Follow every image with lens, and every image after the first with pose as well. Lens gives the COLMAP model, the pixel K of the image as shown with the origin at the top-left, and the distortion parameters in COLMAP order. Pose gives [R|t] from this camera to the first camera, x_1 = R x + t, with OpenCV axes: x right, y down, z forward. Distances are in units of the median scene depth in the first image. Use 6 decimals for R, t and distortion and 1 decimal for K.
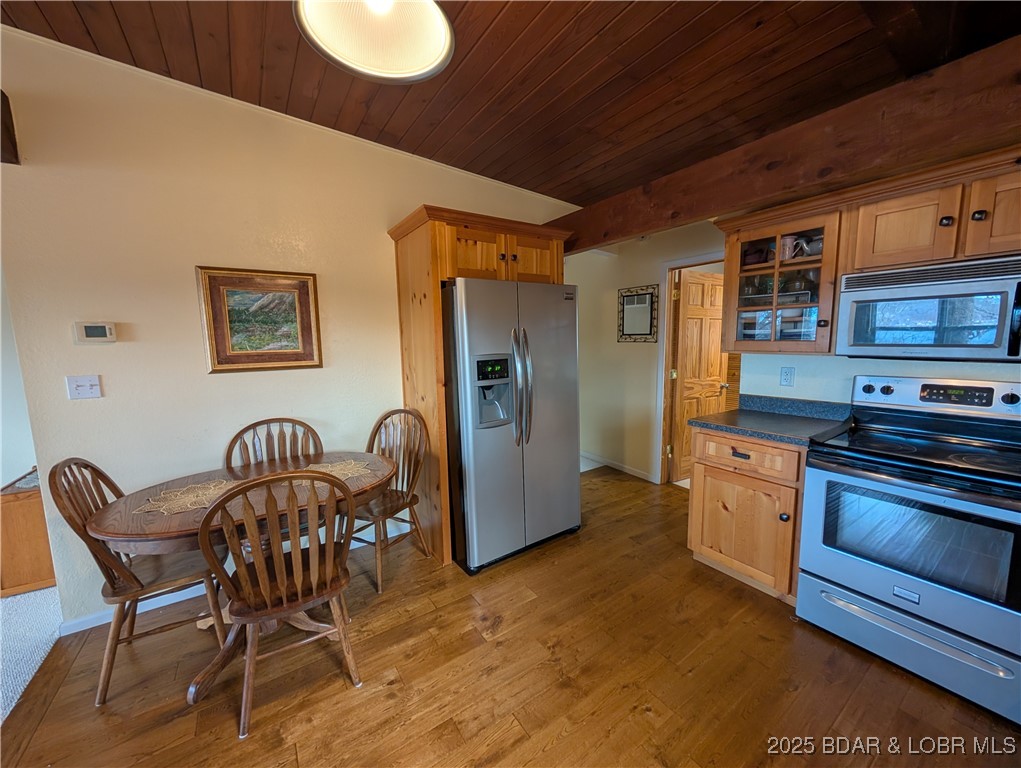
lens RADIAL K [[387.6, 0, 509.3], [0, 387.6, 384.7], [0, 0, 1]] dist [-0.000215, 0.000467]
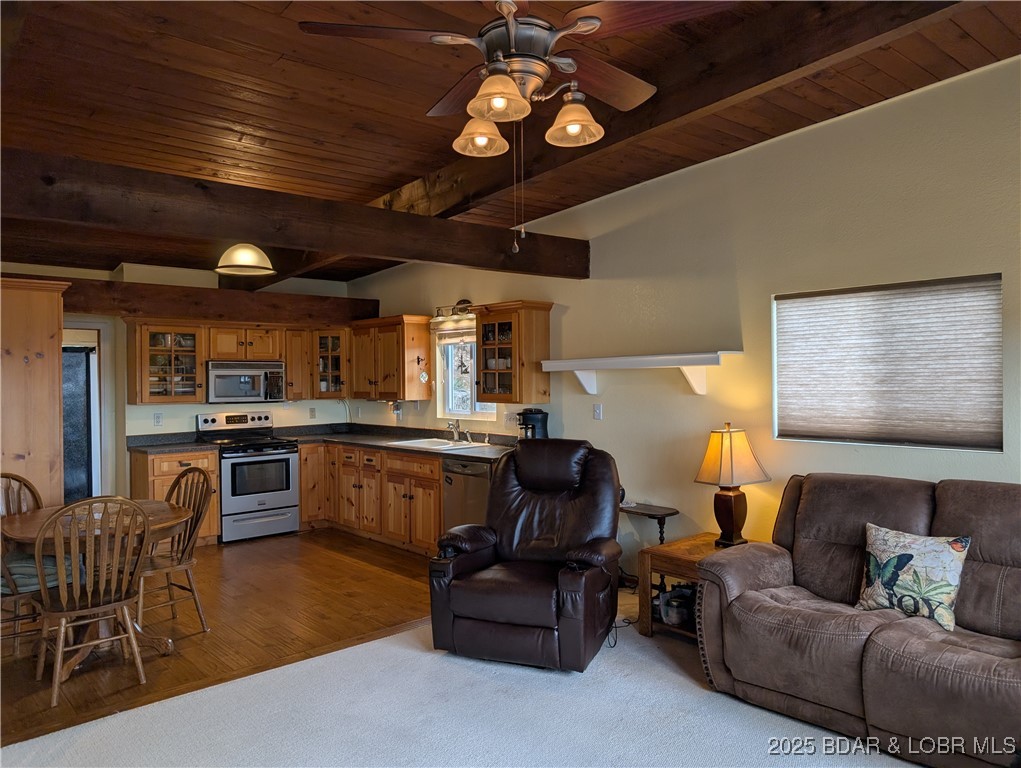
lens RADIAL K [[734.0, 0, 503.2], [0, 734.0, 377.6], [0, 0, 1]] dist [0.026643, -0.021782]
pose [[-0.117123, 0.020354, 0.992909, -2.864510], [0.133243, 0.991073, -0.004599, 0.010546], [-0.984138, 0.131760, -0.118789, -0.001664]]
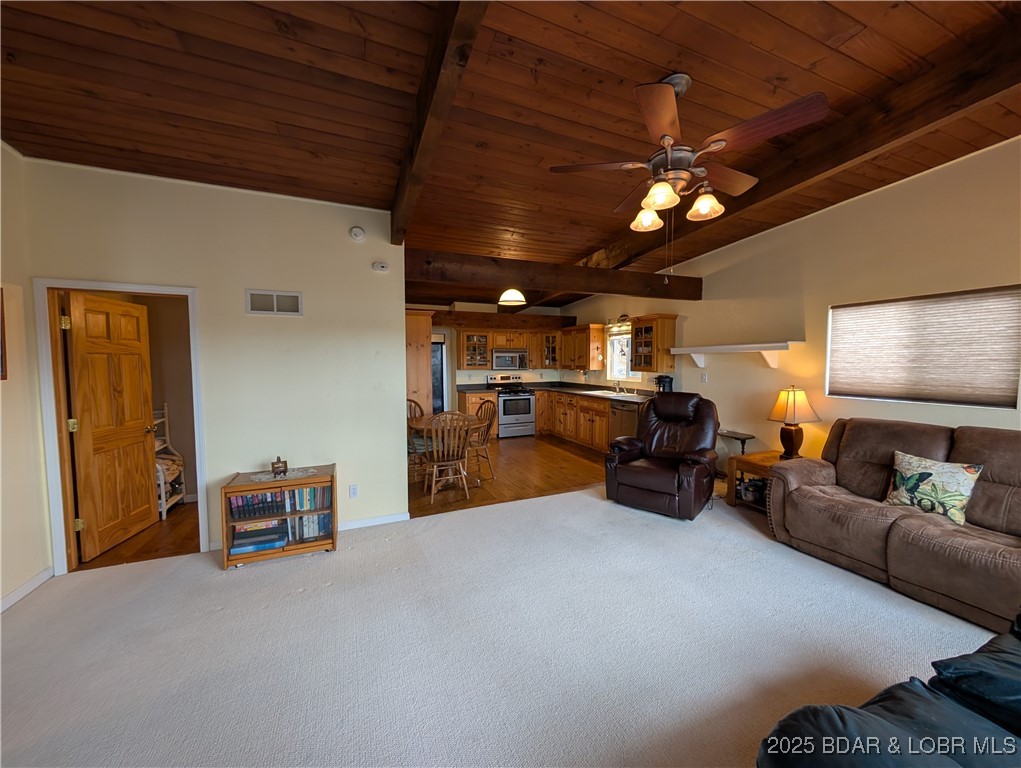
lens RADIAL K [[387.6, 0, 515.8], [0, 387.6, 384.7], [0, 0, 1]] dist [-0.000215, 0.000467]
pose [[0.185810, -0.042623, 0.981661, -2.878383], [0.118354, 0.992756, 0.020702, 0.021572], [-0.975432, 0.112336, 0.189509, 0.063419]]
